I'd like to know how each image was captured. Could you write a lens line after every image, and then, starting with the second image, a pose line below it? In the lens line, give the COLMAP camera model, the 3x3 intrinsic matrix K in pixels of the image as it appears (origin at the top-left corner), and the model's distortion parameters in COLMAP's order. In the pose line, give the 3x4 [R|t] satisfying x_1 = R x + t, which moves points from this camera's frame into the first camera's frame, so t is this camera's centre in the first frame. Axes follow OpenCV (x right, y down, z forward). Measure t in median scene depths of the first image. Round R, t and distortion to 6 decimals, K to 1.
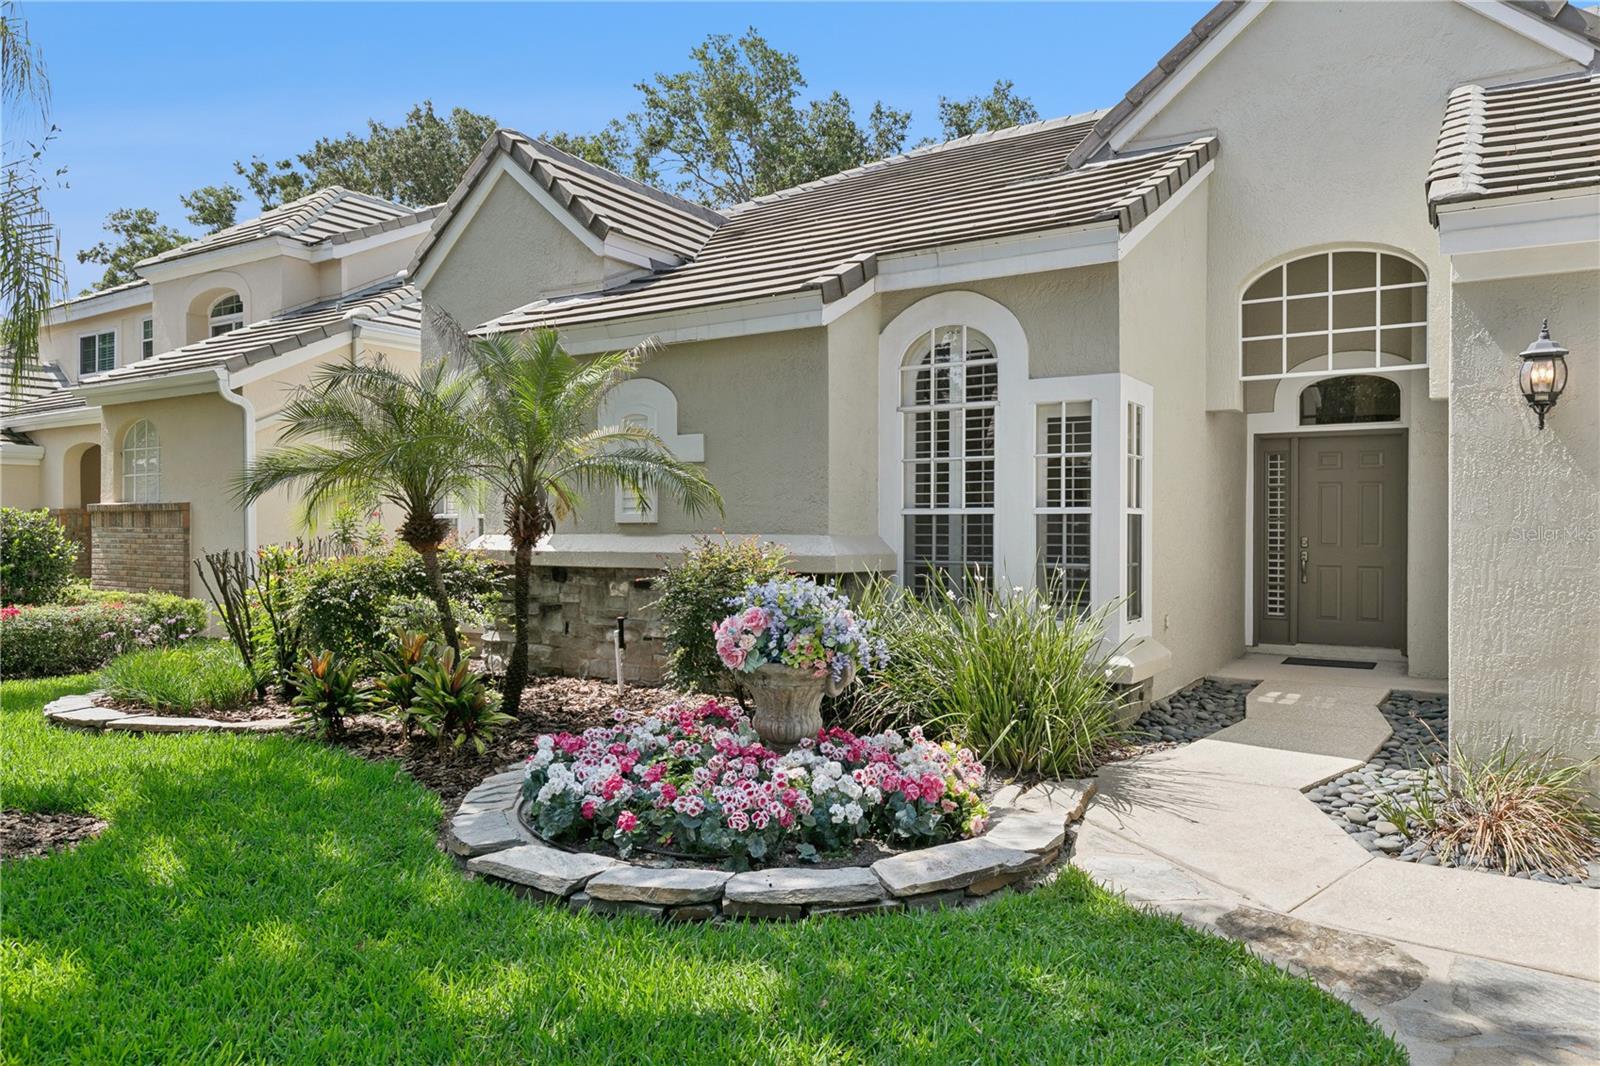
lens RADIAL K [[1073.2, 0, 807.1], [0, 1073.2, 534.3], [0, 0, 1]] dist [-0.003700, -0.000277]
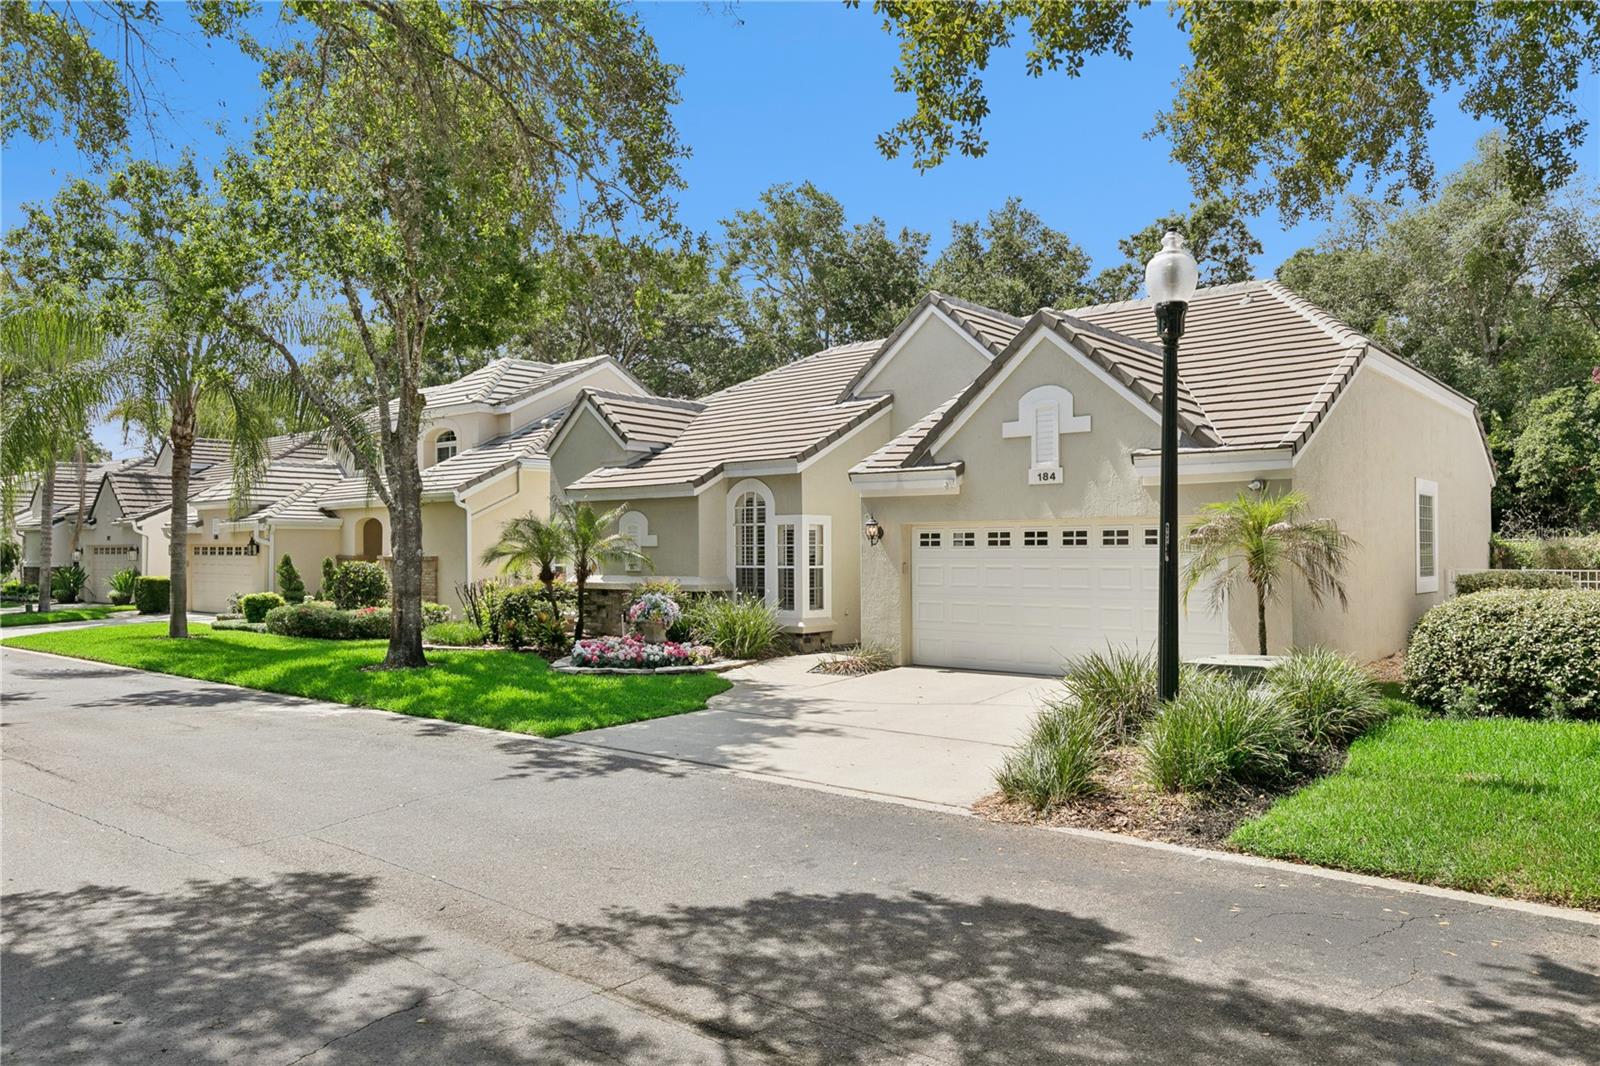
lens RADIAL K [[1073.2, 0, 794.7], [0, 1073.2, 535.5], [0, 0, 1]] dist [-0.003700, -0.000277]
pose [[0.990228, -0.007026, -0.139280, 0.553135], [0.004208, 0.999781, -0.020519, -0.040838], [0.139394, 0.019732, 0.990040, -1.377049]]
